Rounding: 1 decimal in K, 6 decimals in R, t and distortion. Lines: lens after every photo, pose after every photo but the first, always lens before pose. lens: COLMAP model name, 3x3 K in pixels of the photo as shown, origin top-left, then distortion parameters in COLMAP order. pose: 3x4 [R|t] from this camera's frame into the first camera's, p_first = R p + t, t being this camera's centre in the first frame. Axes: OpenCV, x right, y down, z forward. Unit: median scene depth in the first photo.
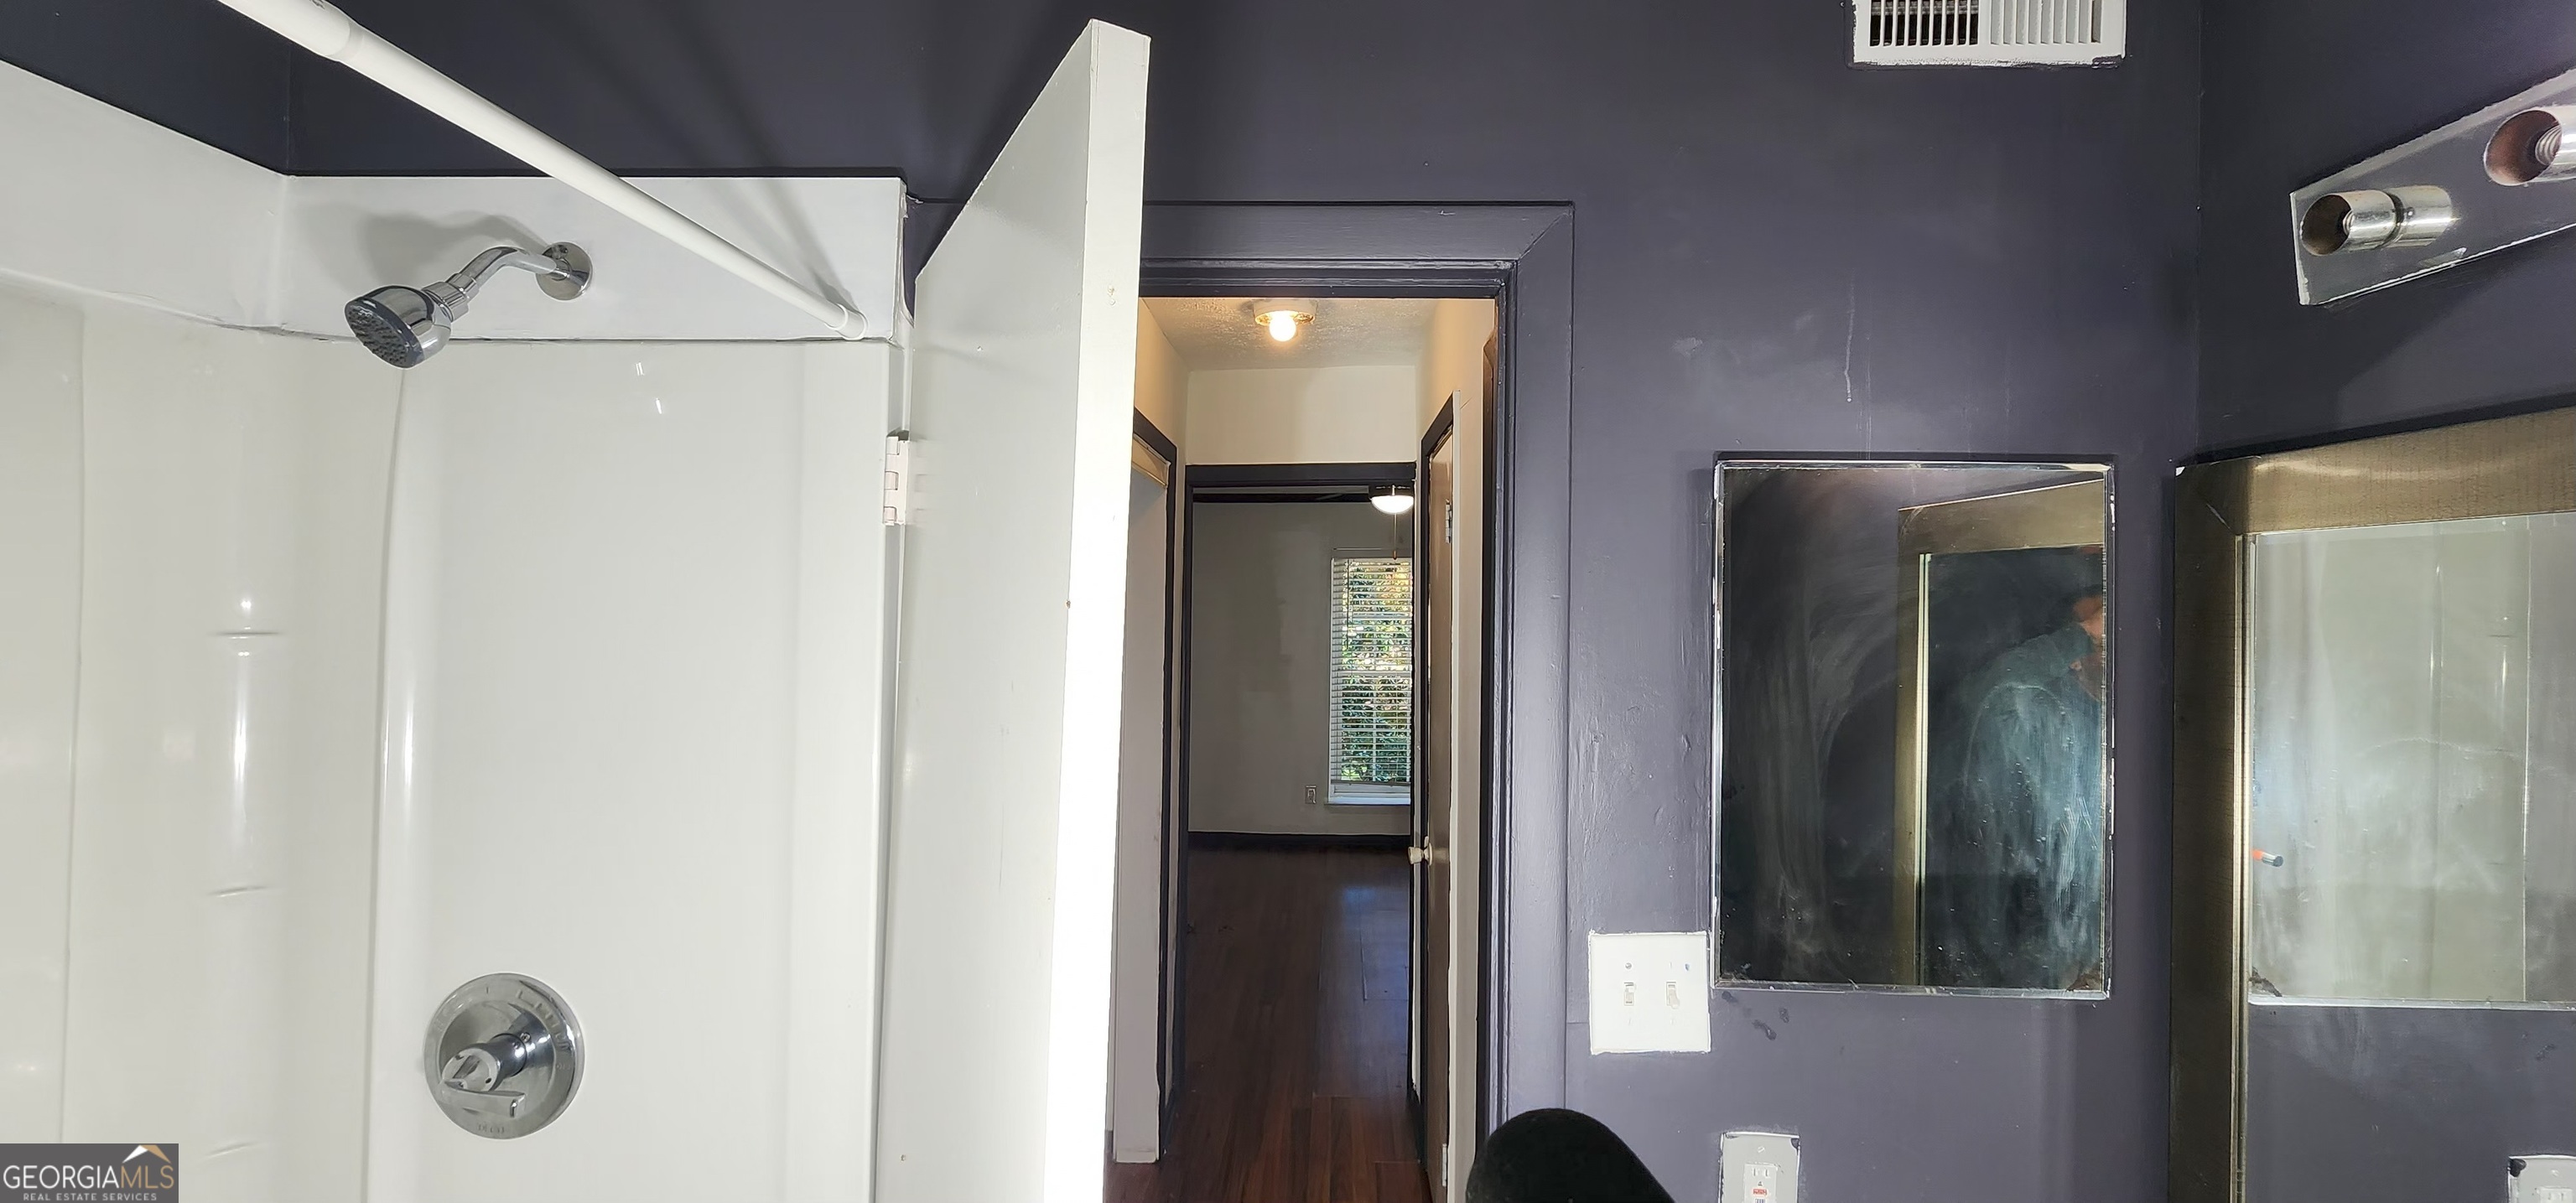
lens RADIAL K [[1066.2, 0, 1297.7], [0, 1066.2, 582.7], [0, 0, 1]] dist [0.003408, 0.000173]
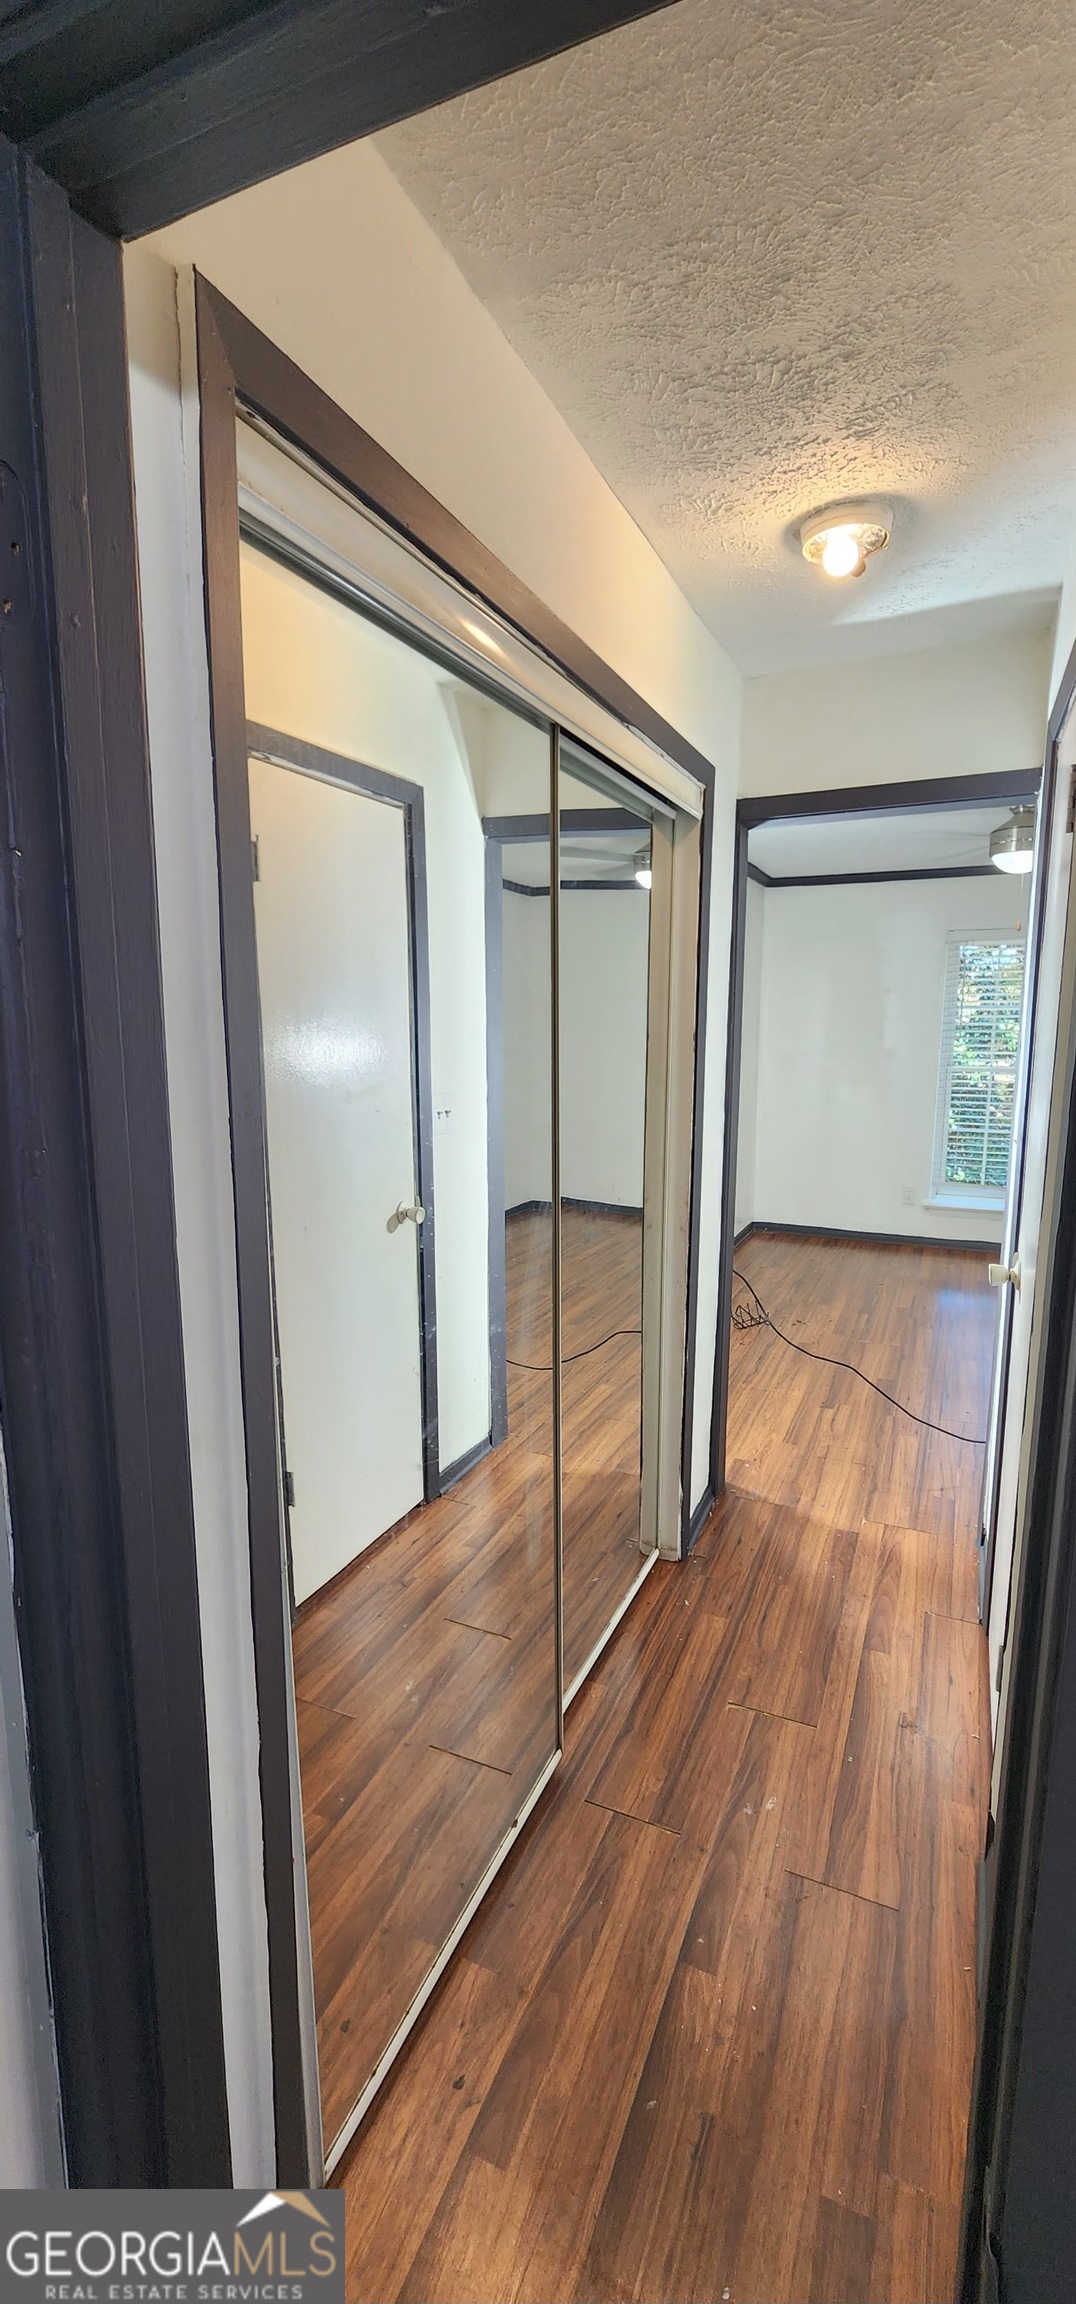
lens RADIAL K [[945.7, 0, 552.8], [0, 945.7, 1169.3], [0, 0, 1]] dist [-0.001425, 0.000135]
pose [[0.929399, 0.050639, -0.365586, 0.056436], [0.016444, 0.983878, 0.178085, 0.048911], [0.368710, -0.171524, 0.913582, 0.260413]]
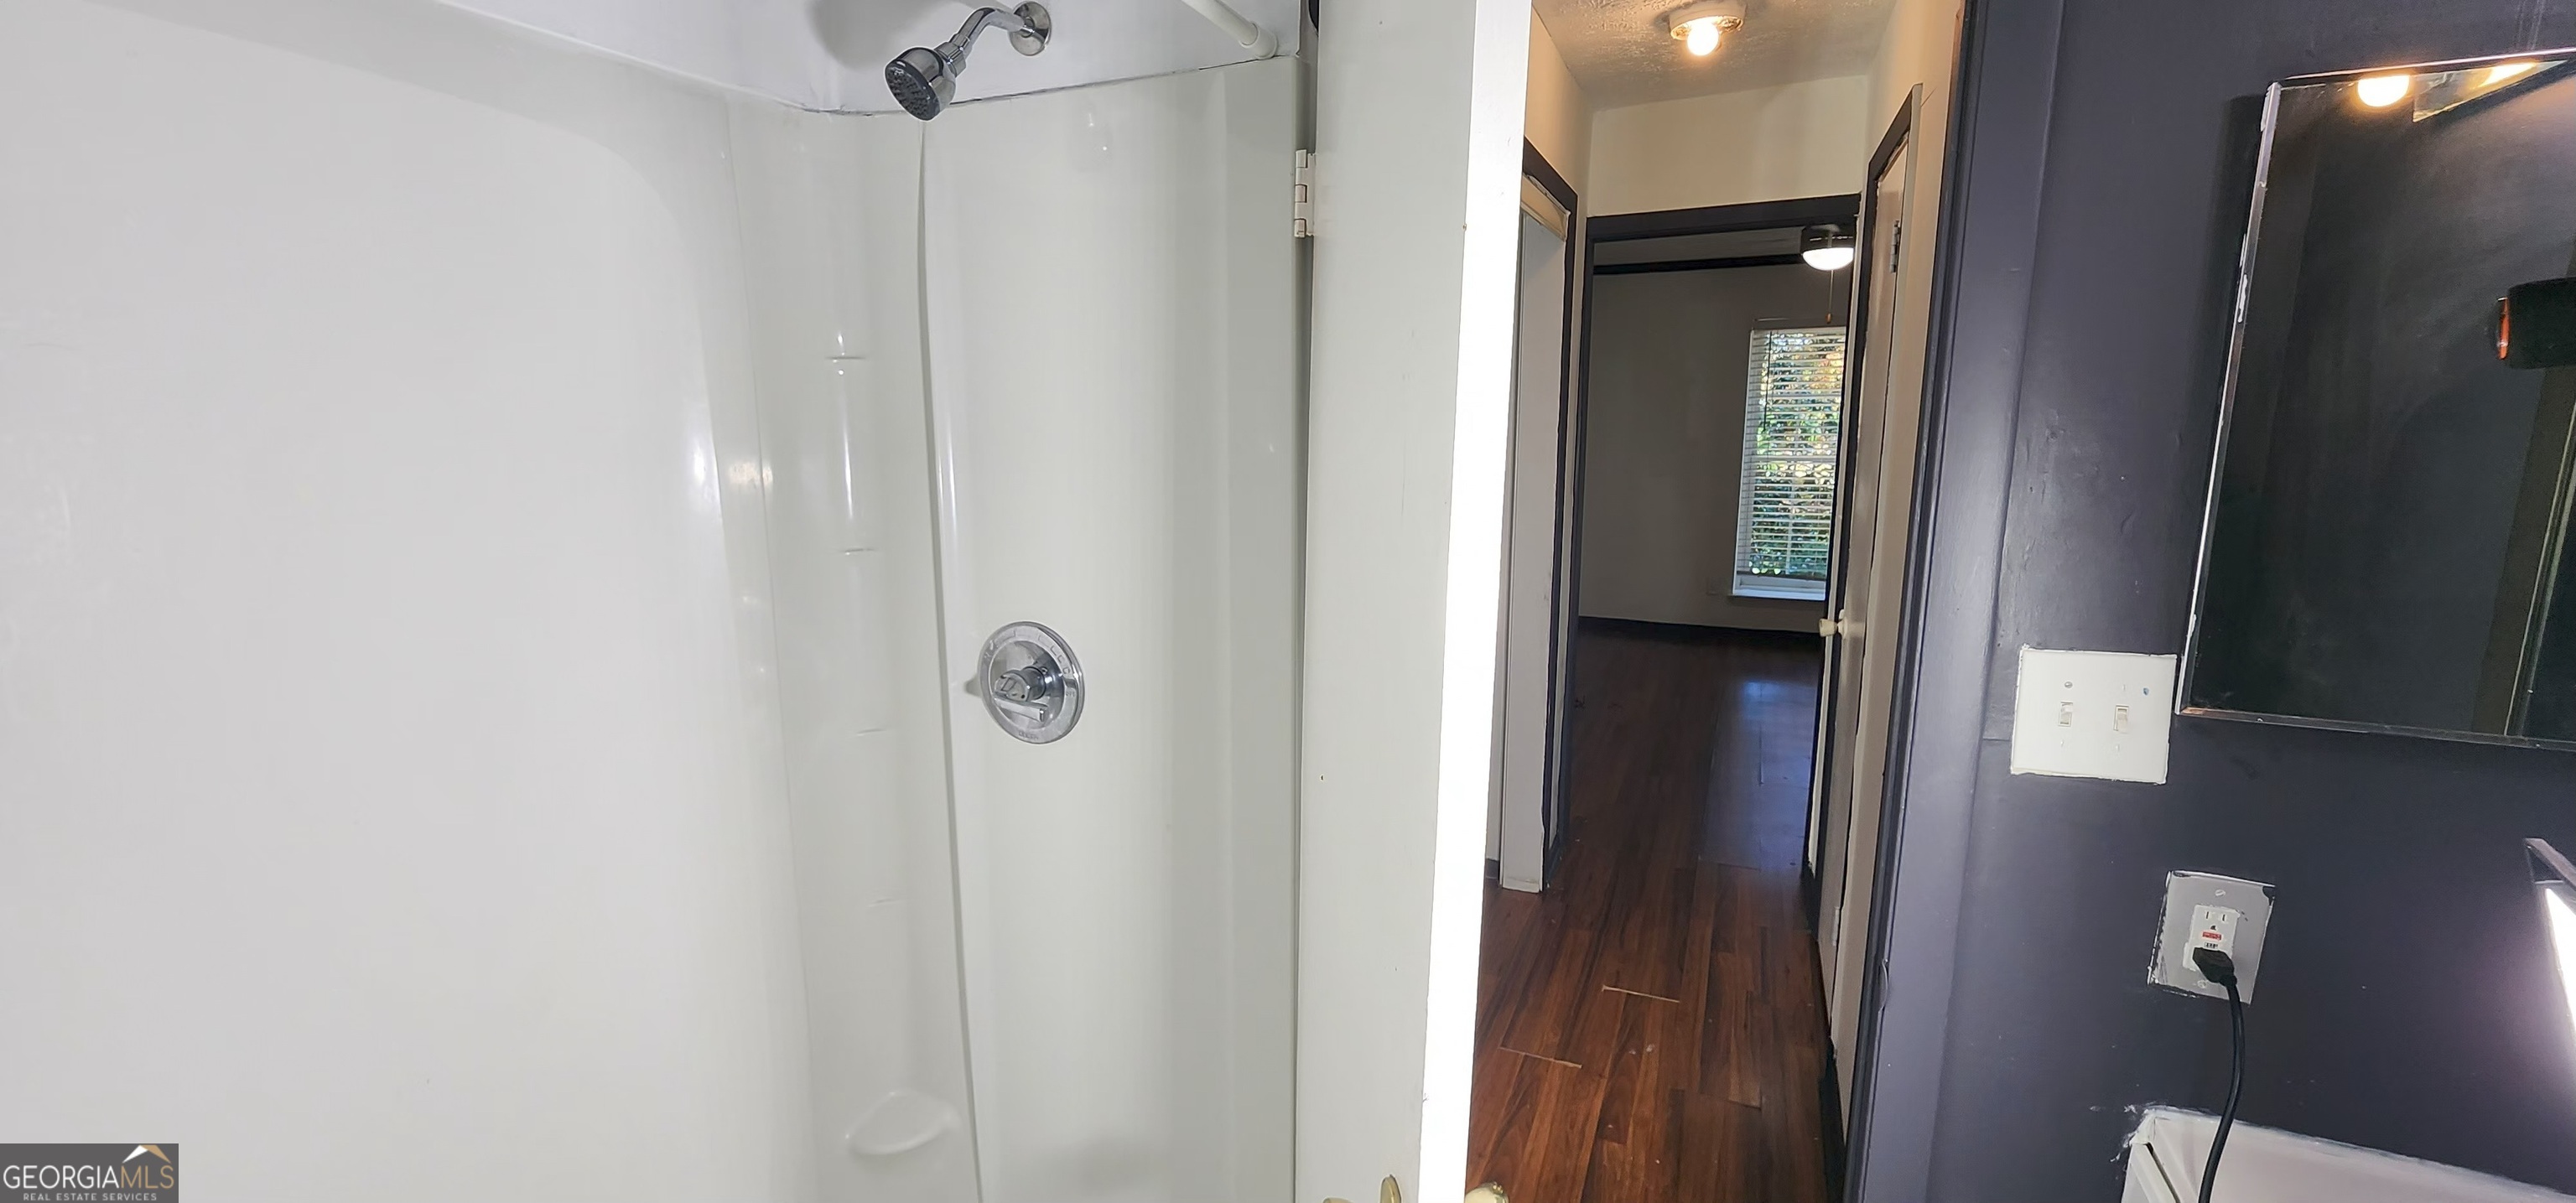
lens RADIAL K [[1072.3, 0, 1296.4], [0, 1072.3, 583.8], [0, 0, 1]] dist [-0.000507, 0.000071]
pose [[0.934809, 0.046172, -0.352138, 0.004566], [0.020136, 0.983028, 0.182349, 0.036883], [0.354581, -0.177553, 0.918013, -0.023828]]
